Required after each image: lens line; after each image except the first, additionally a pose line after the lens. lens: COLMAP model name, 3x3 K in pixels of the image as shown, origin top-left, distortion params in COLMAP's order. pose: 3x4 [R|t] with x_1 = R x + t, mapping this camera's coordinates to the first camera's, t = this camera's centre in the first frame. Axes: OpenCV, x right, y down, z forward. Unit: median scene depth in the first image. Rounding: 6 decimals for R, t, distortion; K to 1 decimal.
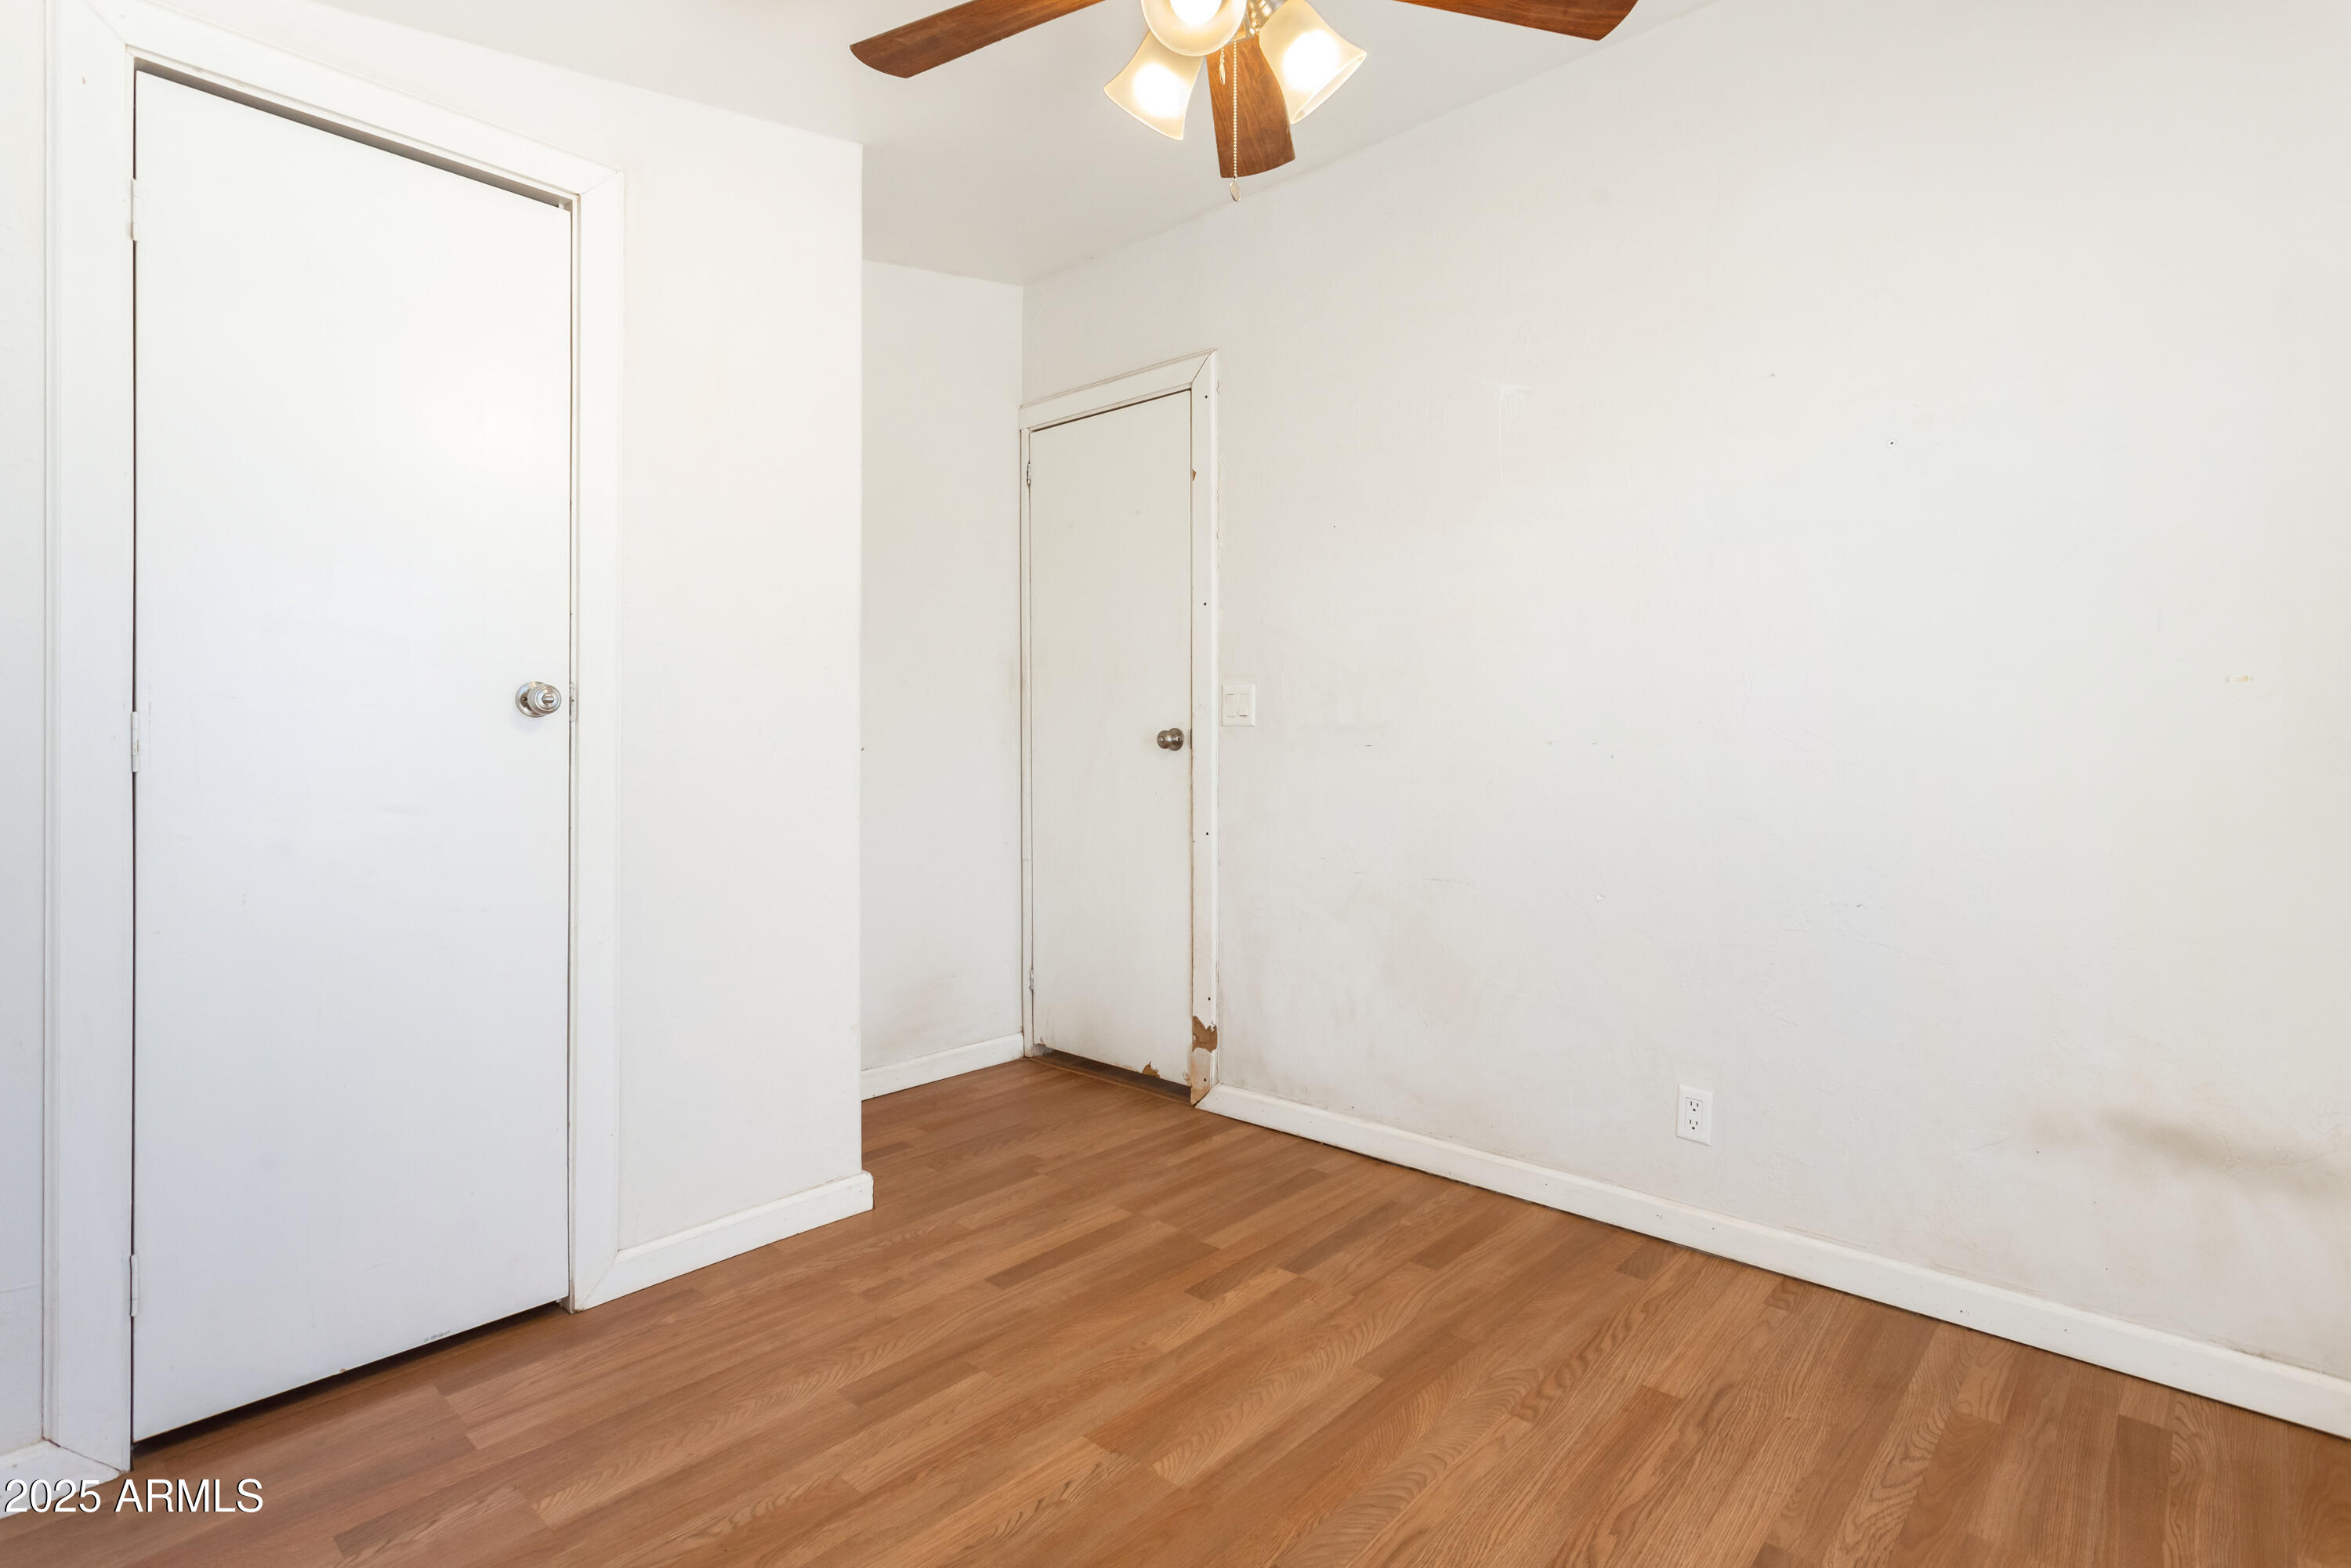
lens RADIAL K [[1160.7, 0, 1169.8], [0, 1160.7, 763.6], [0, 0, 1]] dist [0.004367, 0.002041]
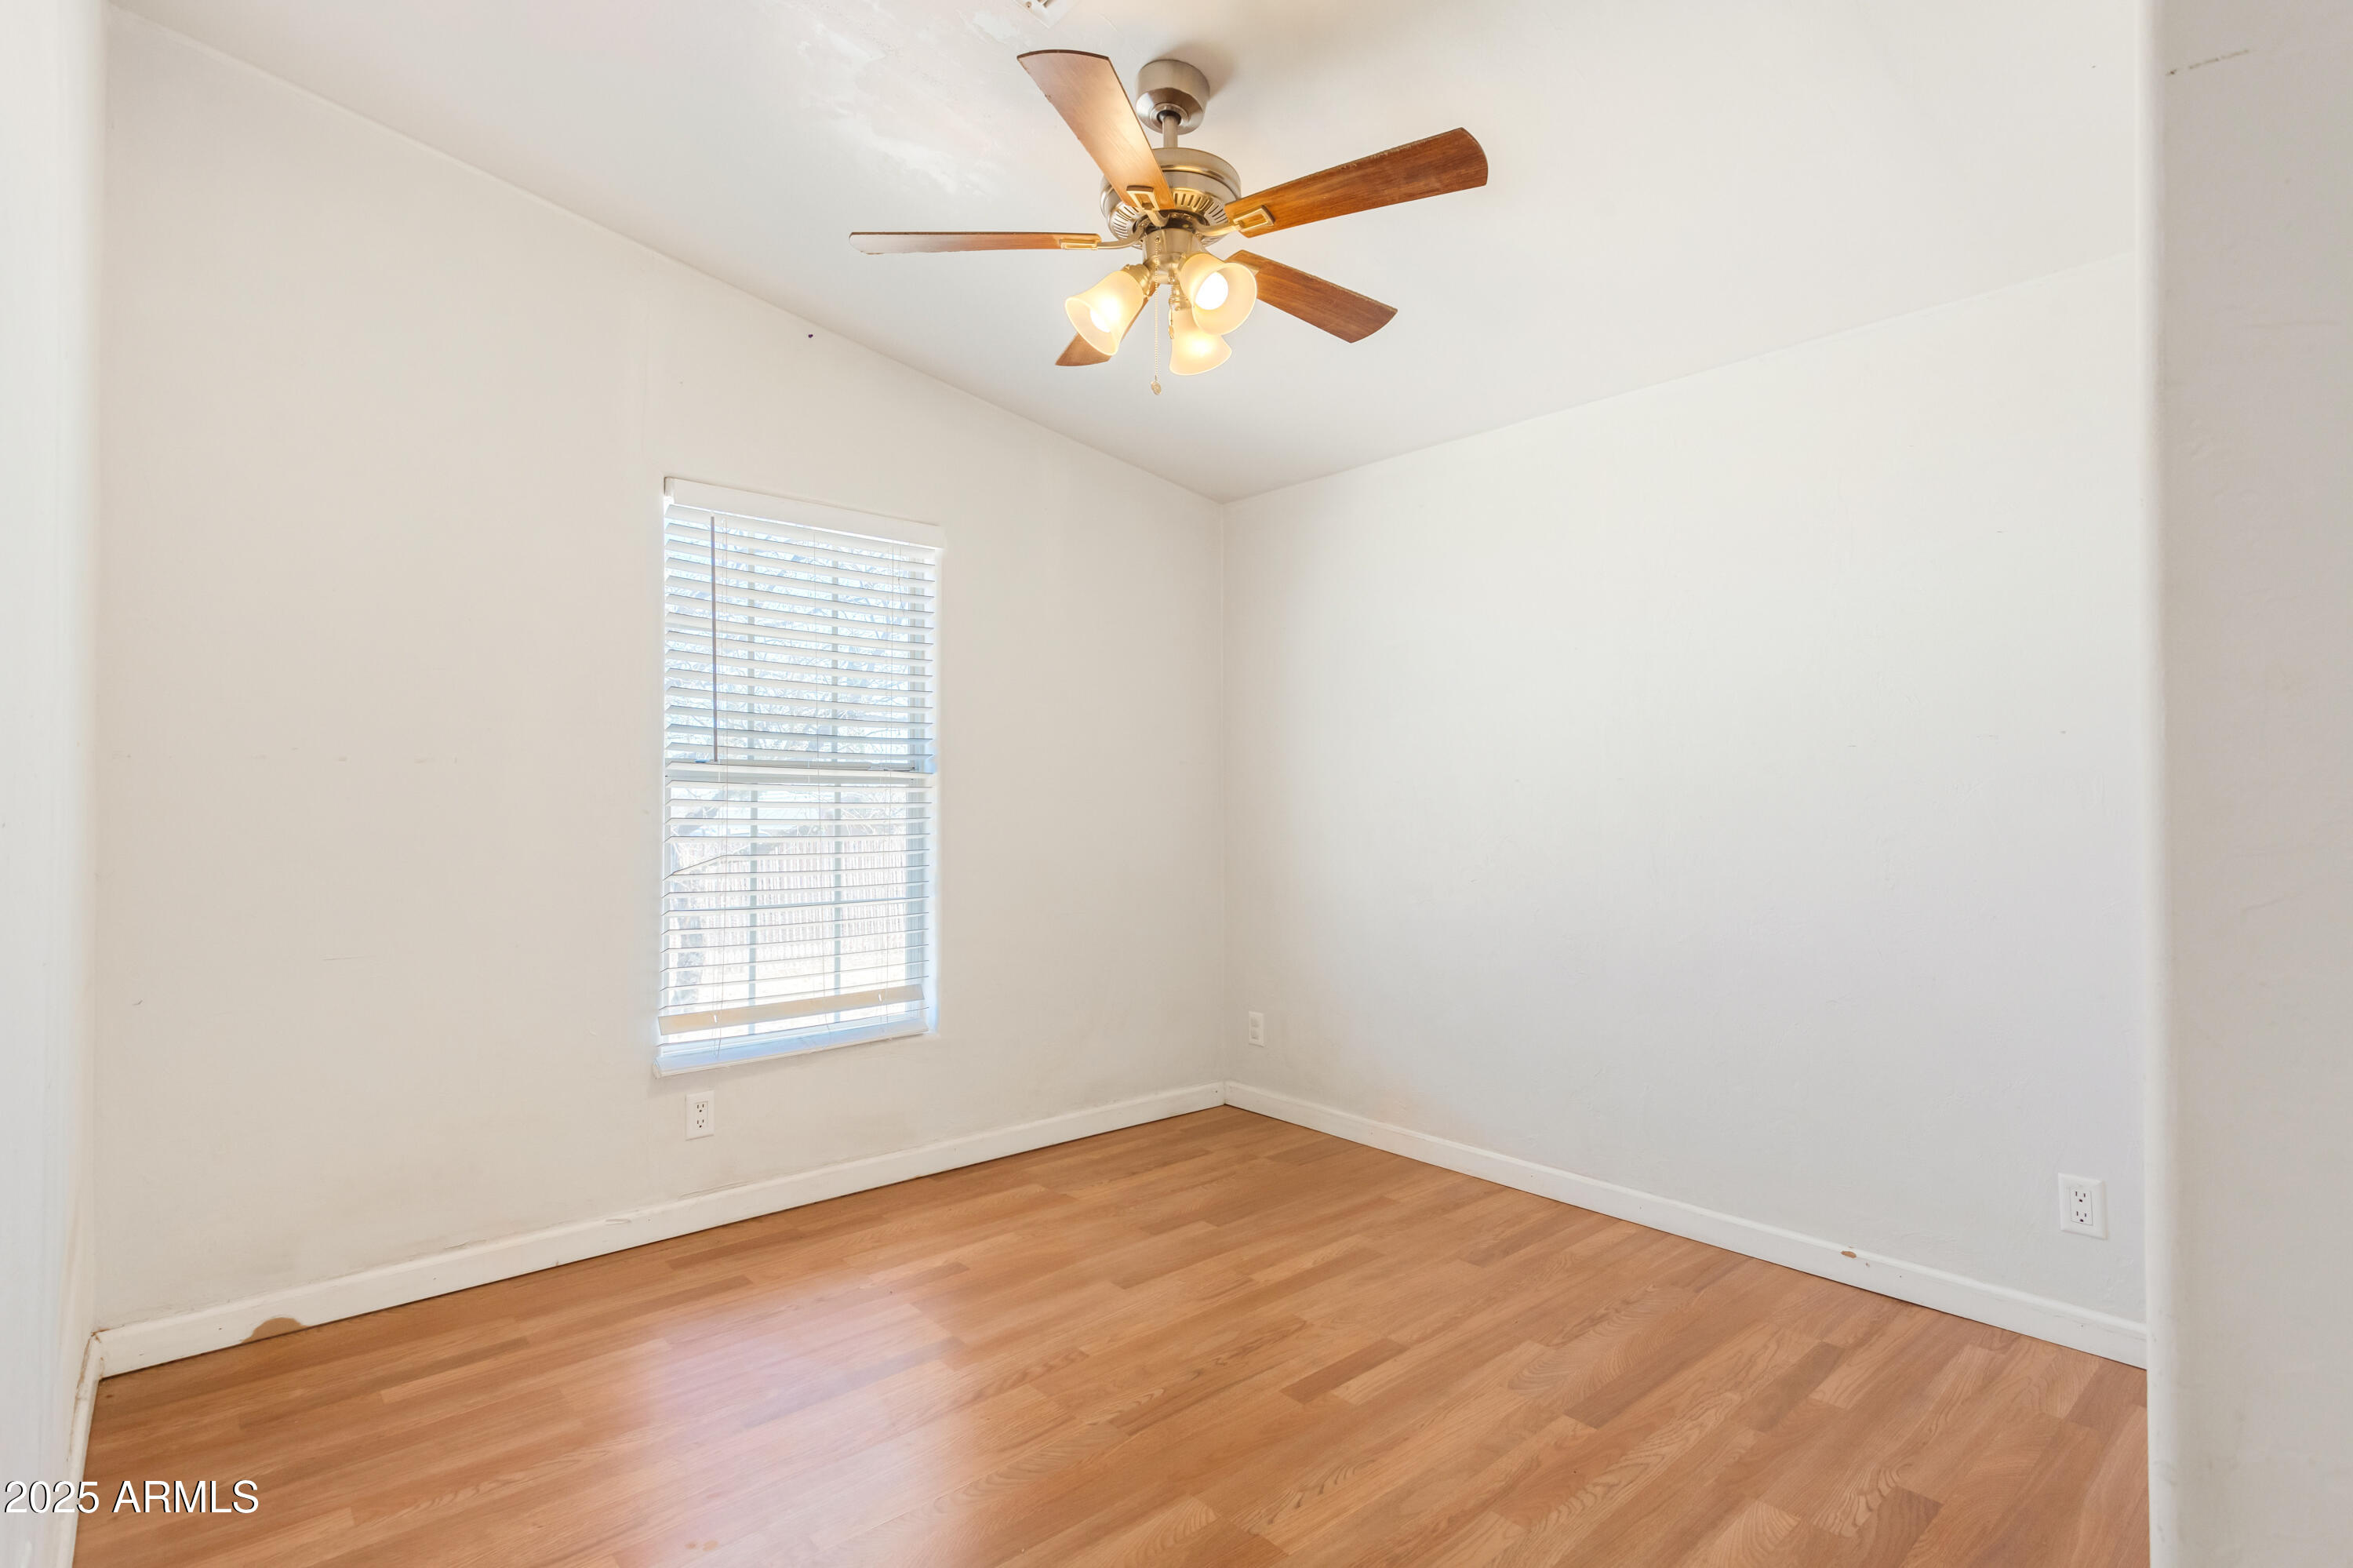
lens RADIAL K [[1161.8, 0, 1176.0], [0, 1161.8, 788.0], [0, 0, 1]] dist [0.004367, 0.002041]
pose [[-0.994254, 0.003115, 0.107006, -0.092546], [0.005292, 0.999785, 0.020070, -0.057632], [-0.106920, 0.020521, -0.994056, 2.055272]]
